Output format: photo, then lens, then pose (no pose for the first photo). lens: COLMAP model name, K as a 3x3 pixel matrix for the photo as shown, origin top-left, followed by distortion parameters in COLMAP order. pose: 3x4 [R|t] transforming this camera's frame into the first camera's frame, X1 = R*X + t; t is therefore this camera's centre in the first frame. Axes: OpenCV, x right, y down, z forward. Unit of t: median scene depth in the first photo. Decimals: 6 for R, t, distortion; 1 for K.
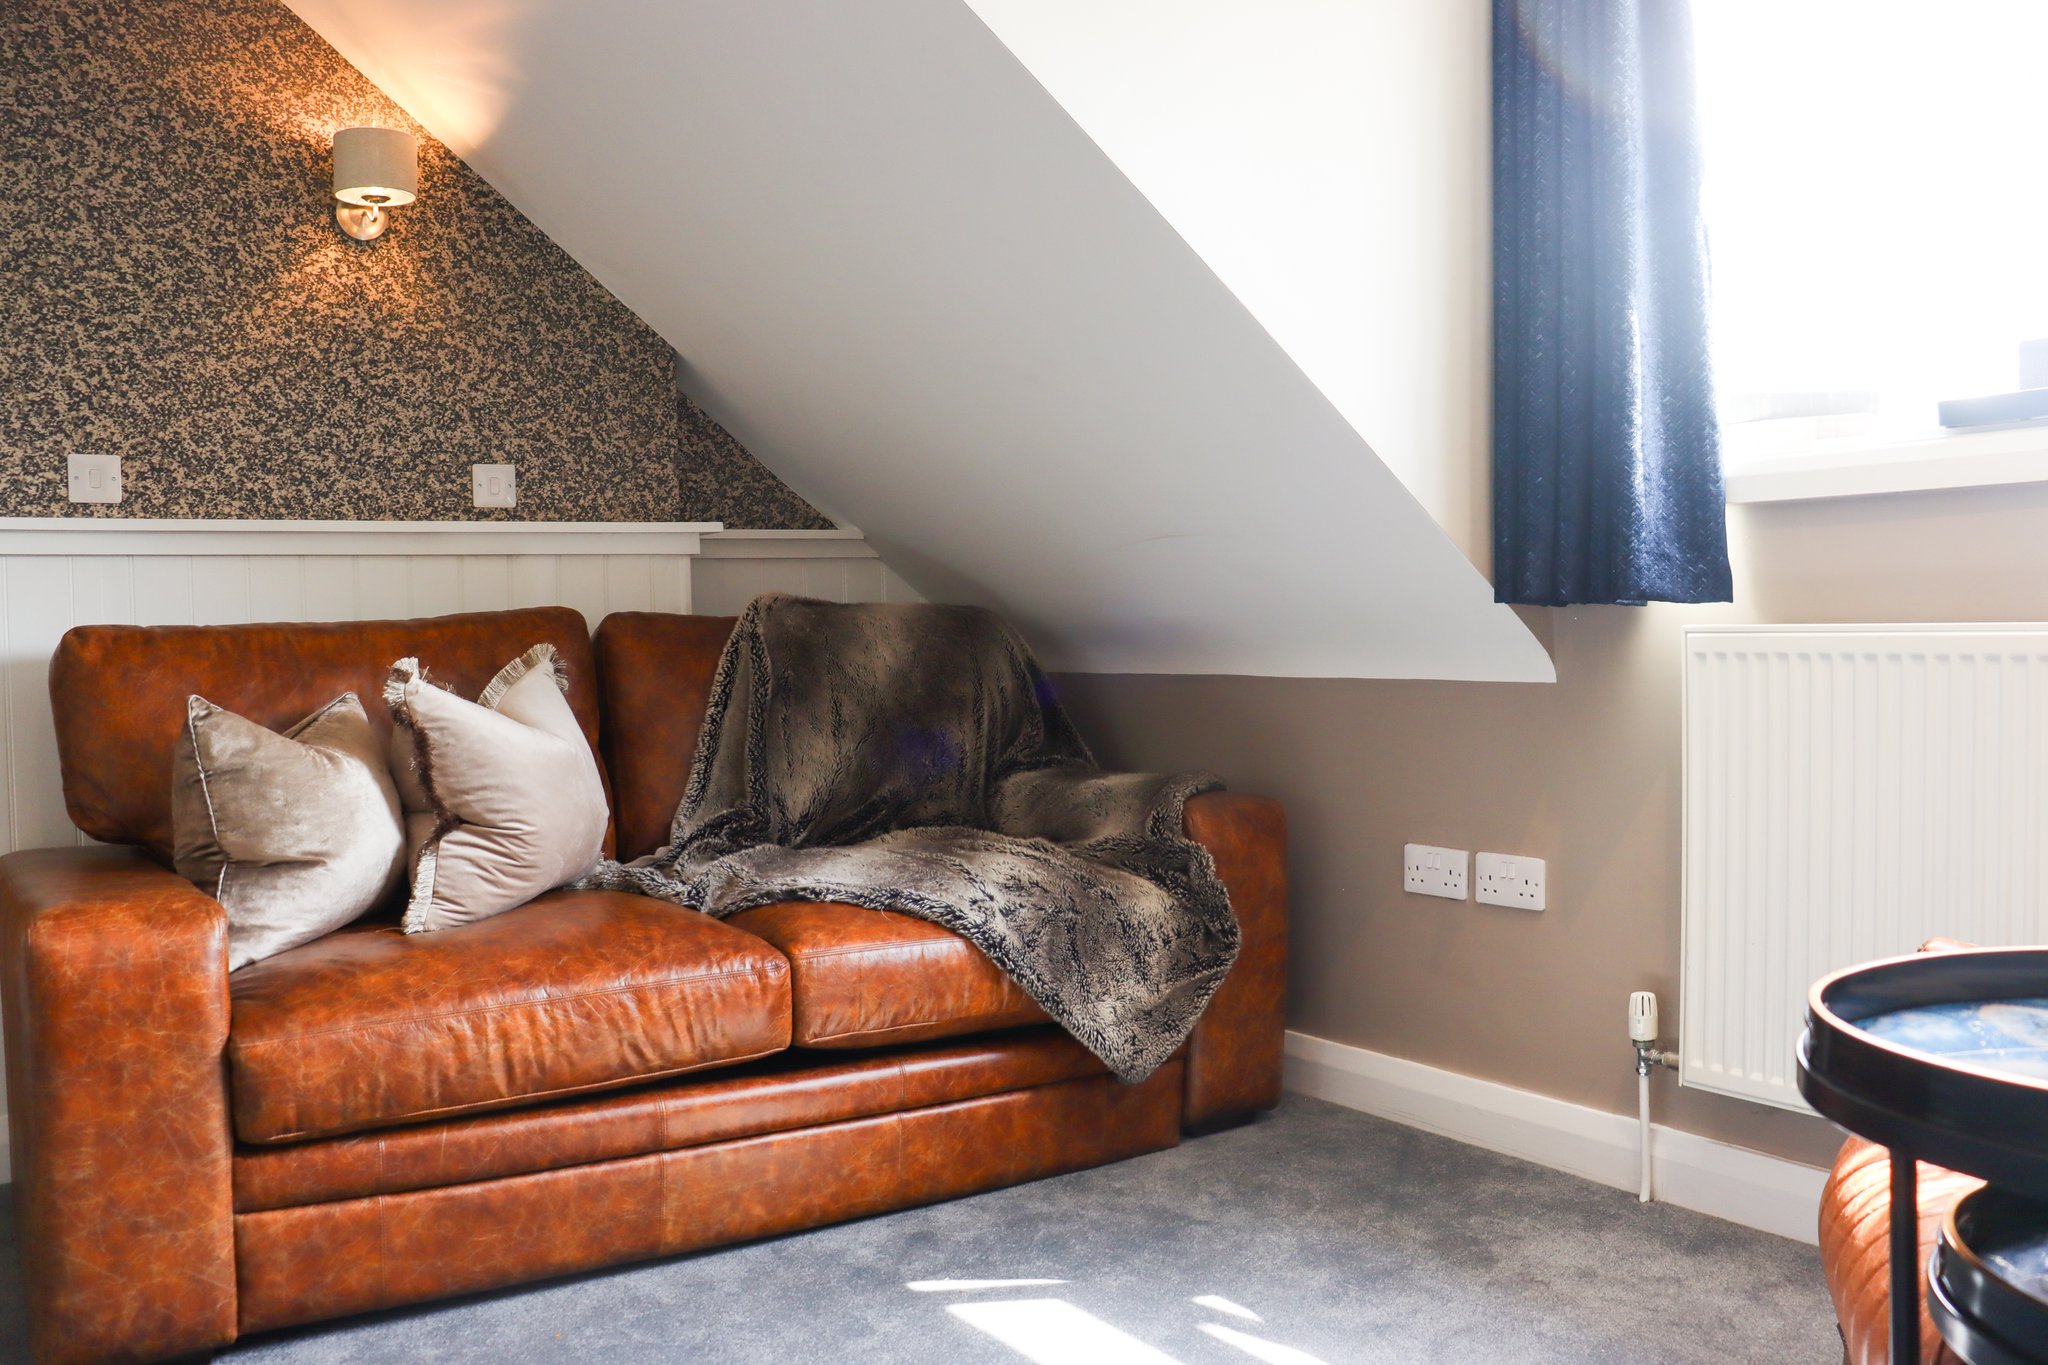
lens RADIAL K [[1667.9, 0, 1024.0], [0, 1667.9, 682.5], [0, 0, 1]] dist [-0.179373, 0.160689]
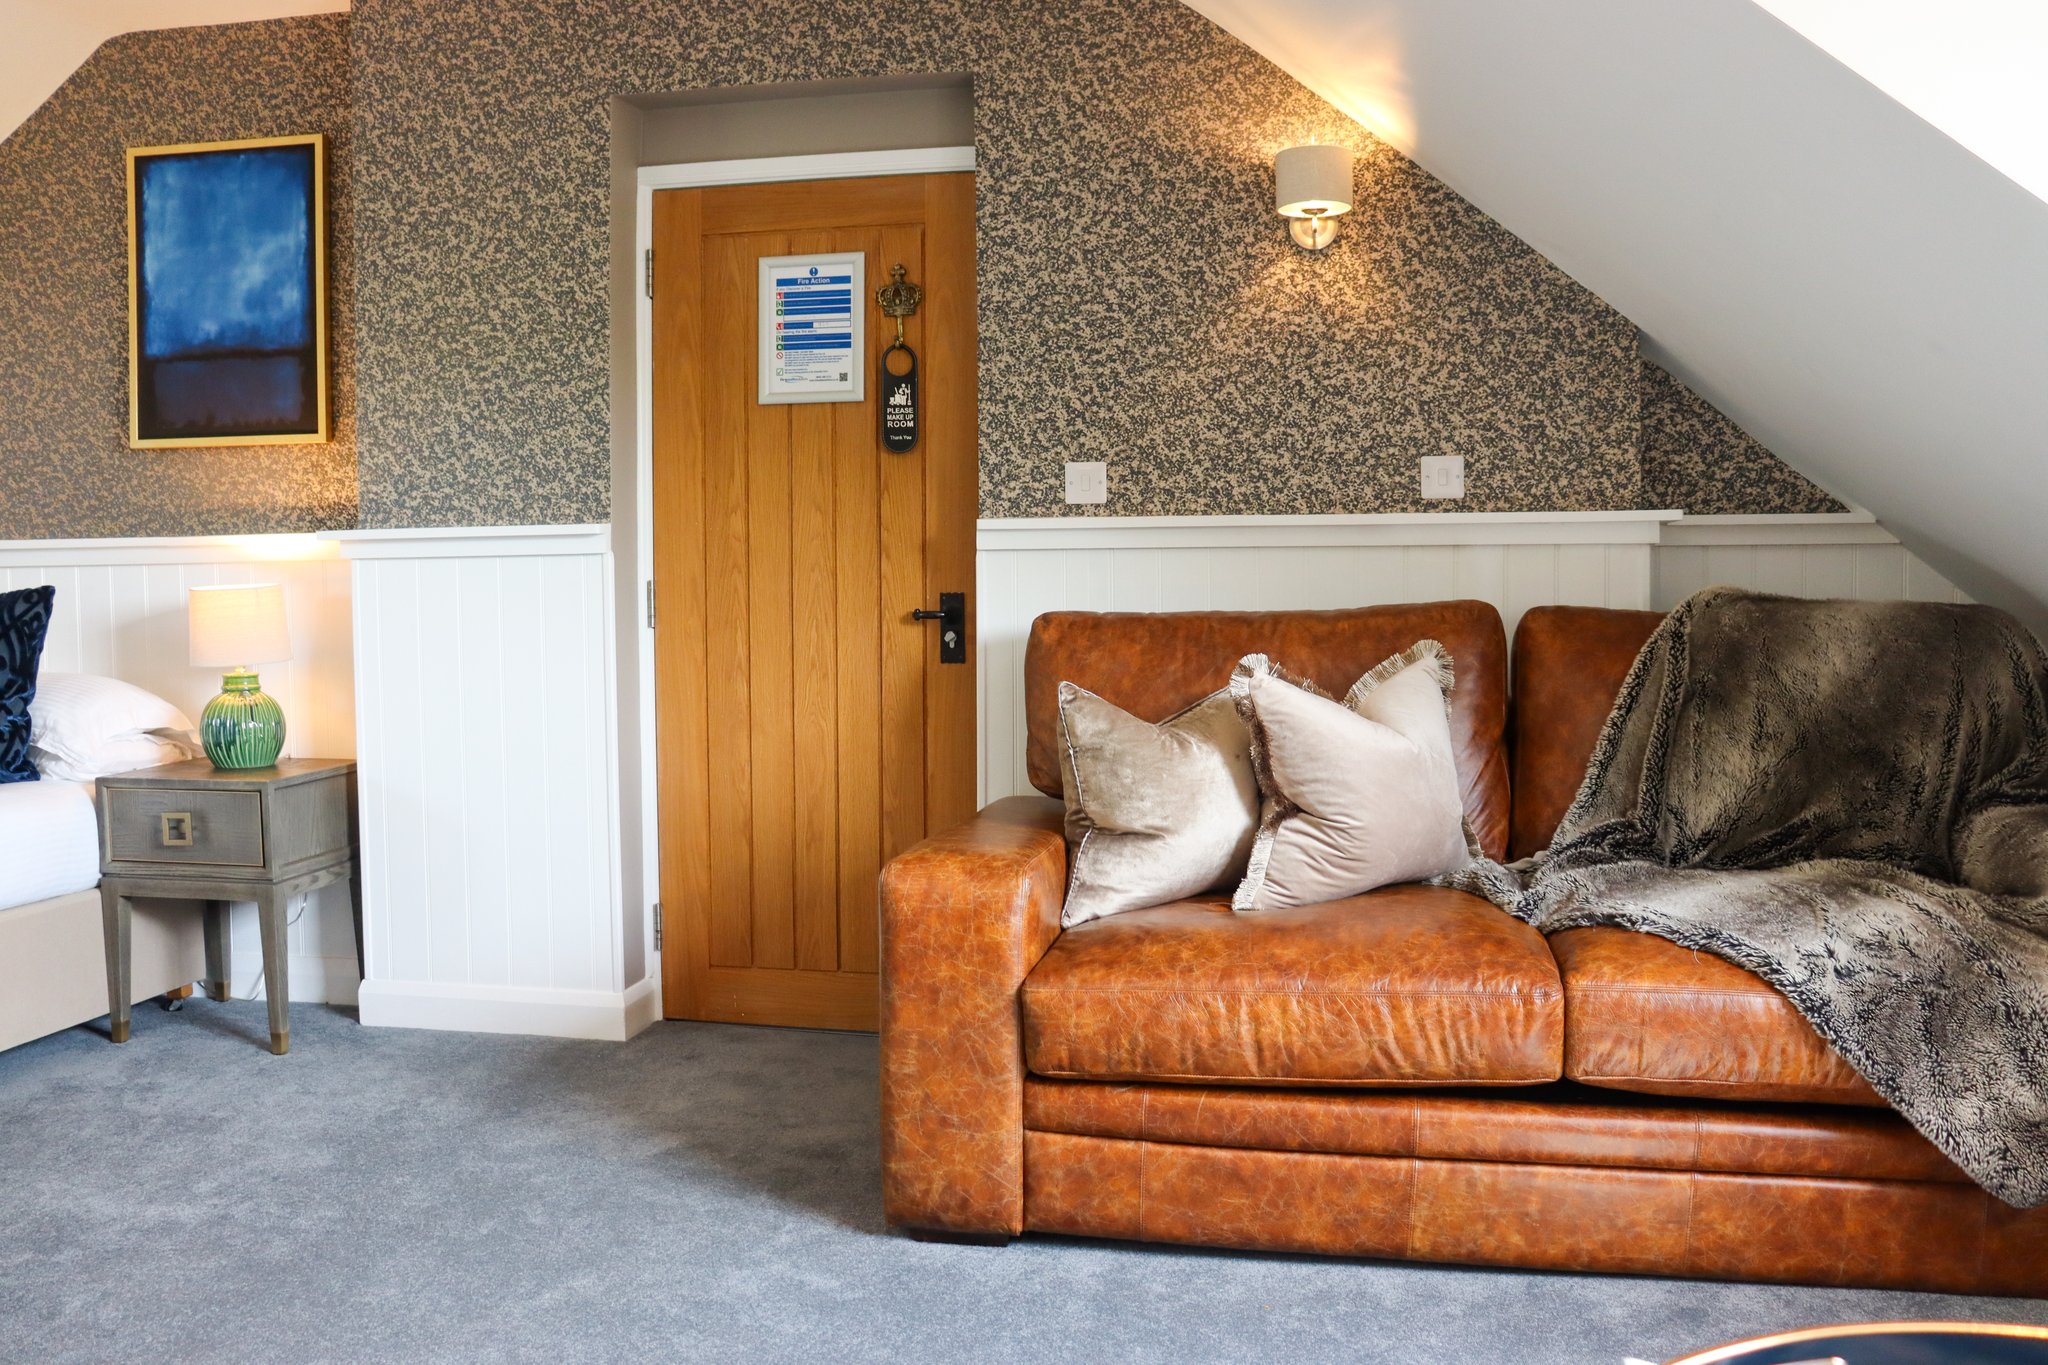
lens RADIAL K [[1667.9, 0, 1024.0], [0, 1667.9, 682.5], [0, 0, 1]] dist [-0.179373, 0.160689]
pose [[0.718892, 0.052473, -0.693139, 0.228354], [-0.029644, 0.998554, 0.044848, -0.034484], [0.694490, -0.011693, 0.719408, 0.091341]]
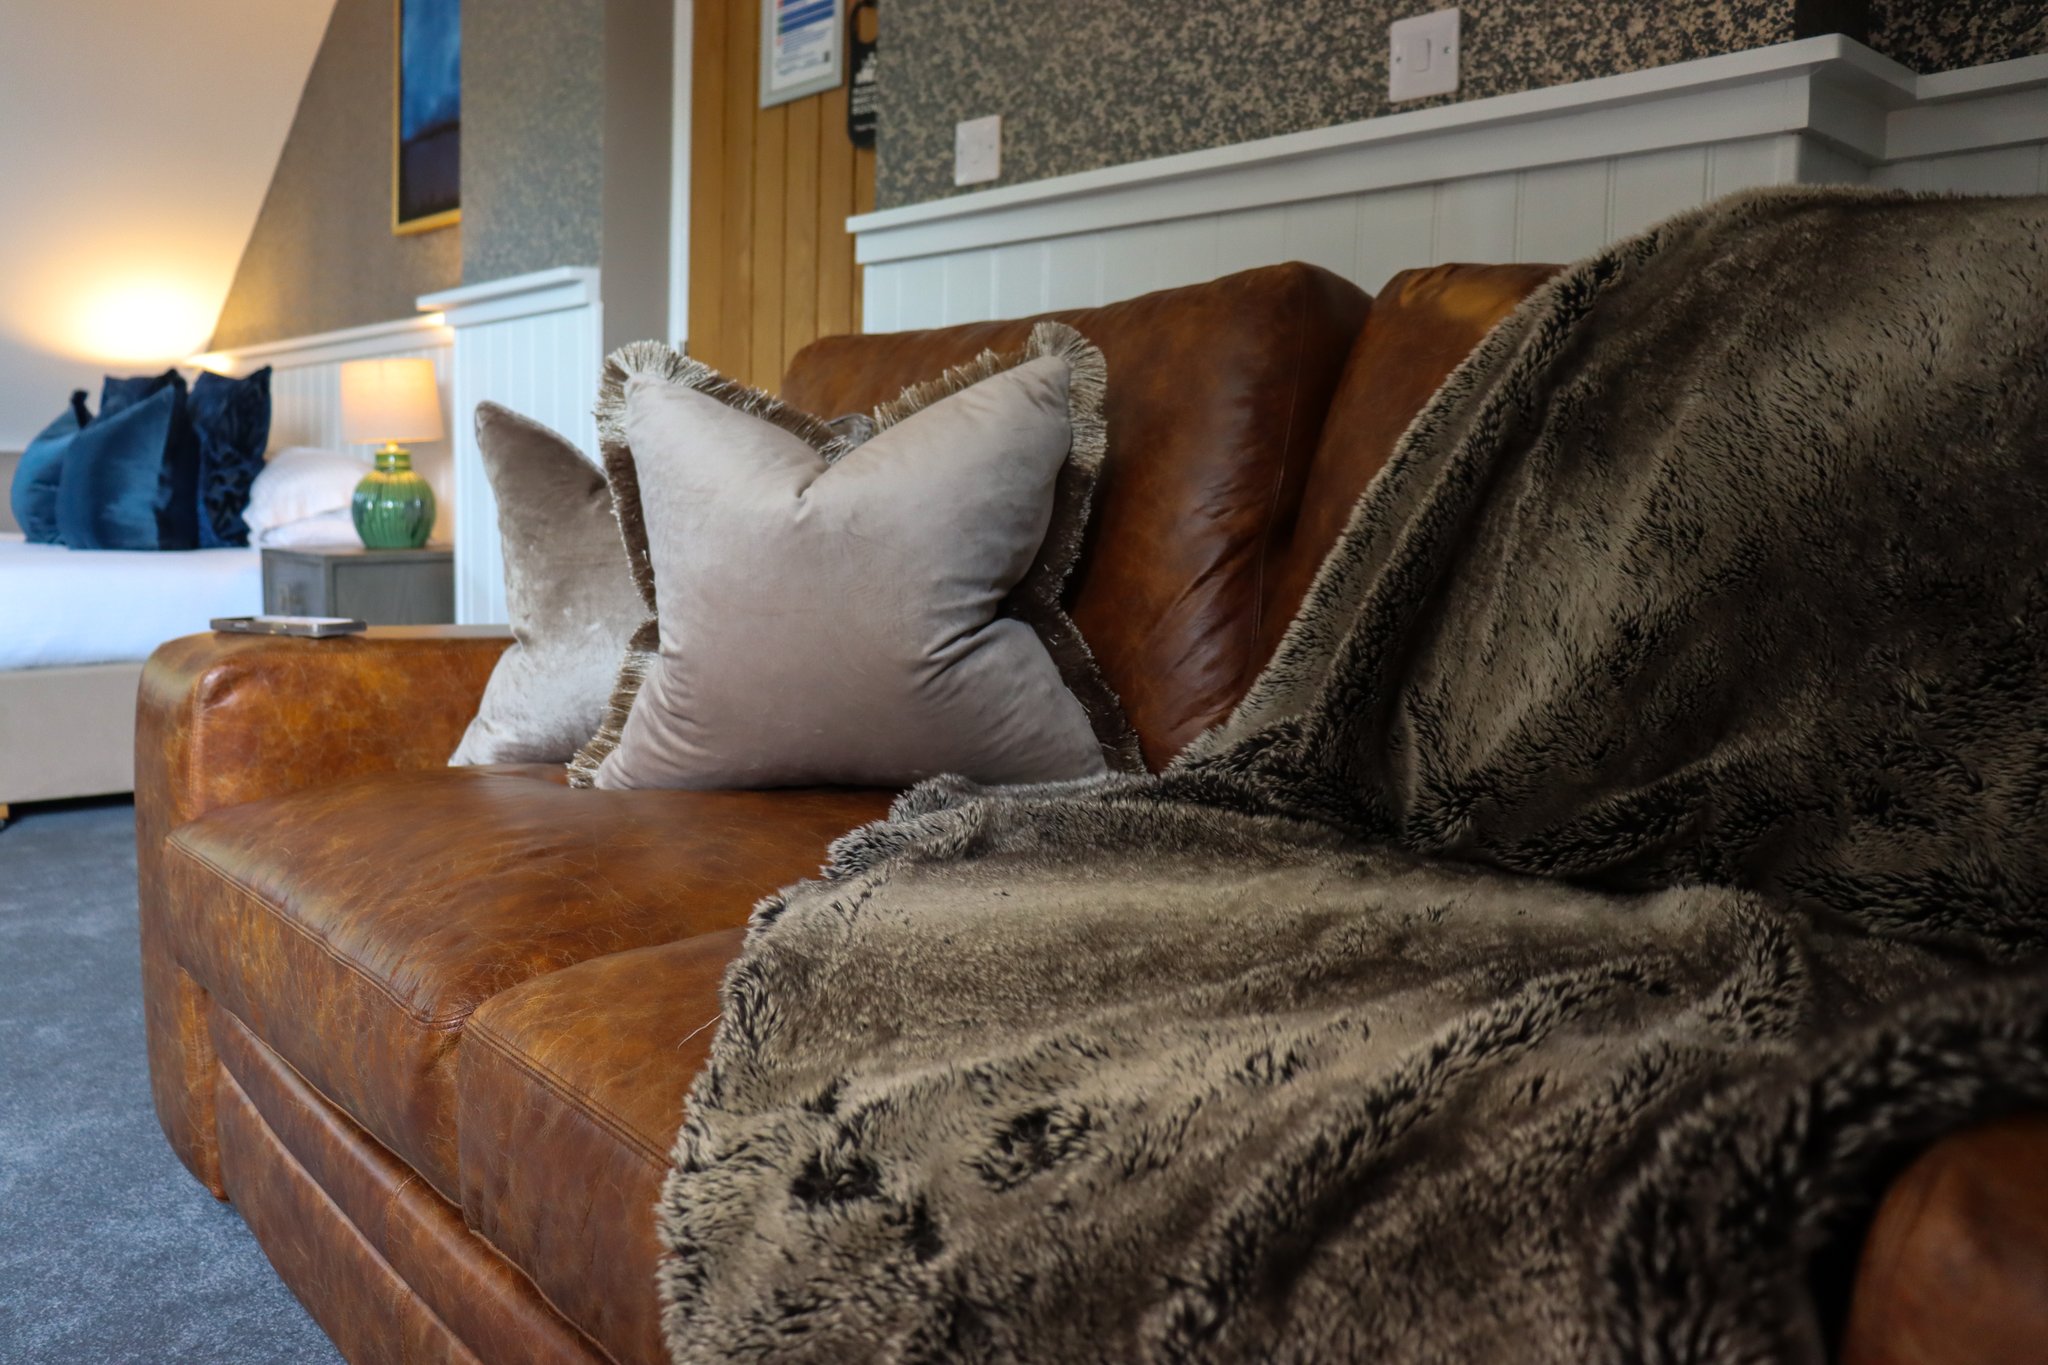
lens RADIAL K [[1667.9, 0, 1024.0], [0, 1667.9, 682.5], [0, 0, 1]] dist [-0.179373, 0.160689]
pose [[0.122003, 0.135211, -0.983277, 0.219193], [-0.056552, 0.990015, 0.129121, 0.020979], [0.990917, 0.039853, 0.128431, 0.907990]]
